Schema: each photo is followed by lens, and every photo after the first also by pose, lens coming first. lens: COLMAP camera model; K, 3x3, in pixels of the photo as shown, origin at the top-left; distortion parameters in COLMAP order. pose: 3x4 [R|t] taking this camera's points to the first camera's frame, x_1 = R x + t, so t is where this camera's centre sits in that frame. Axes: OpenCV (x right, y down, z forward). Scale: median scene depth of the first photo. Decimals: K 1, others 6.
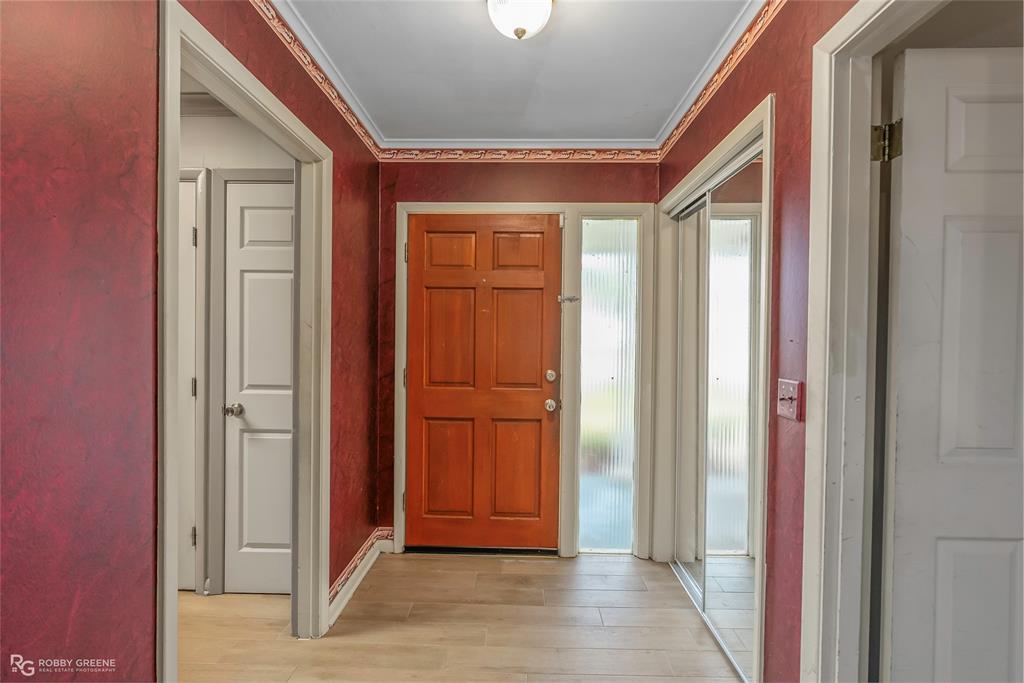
lens RADIAL K [[466.9, 0, 511.9], [0, 466.9, 330.0], [0, 0, 1]] dist [-0.005124, 0.000463]
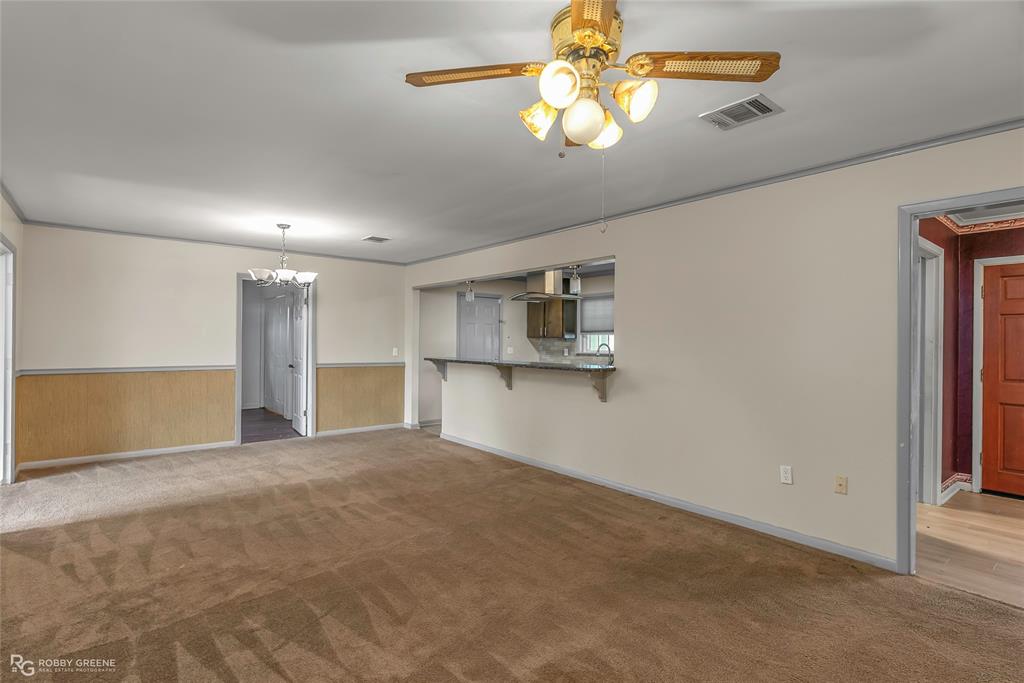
lens RADIAL K [[509.4, 0, 512.0], [0, 509.4, 341.5], [0, 0, 1]] dist [-0.002867, -0.000736]
pose [[0.656631, -0.007243, -0.754177, 0.010625], [0.008973, 0.999958, -0.001790, -0.017036], [0.754159, -0.005592, 0.656668, -1.219074]]
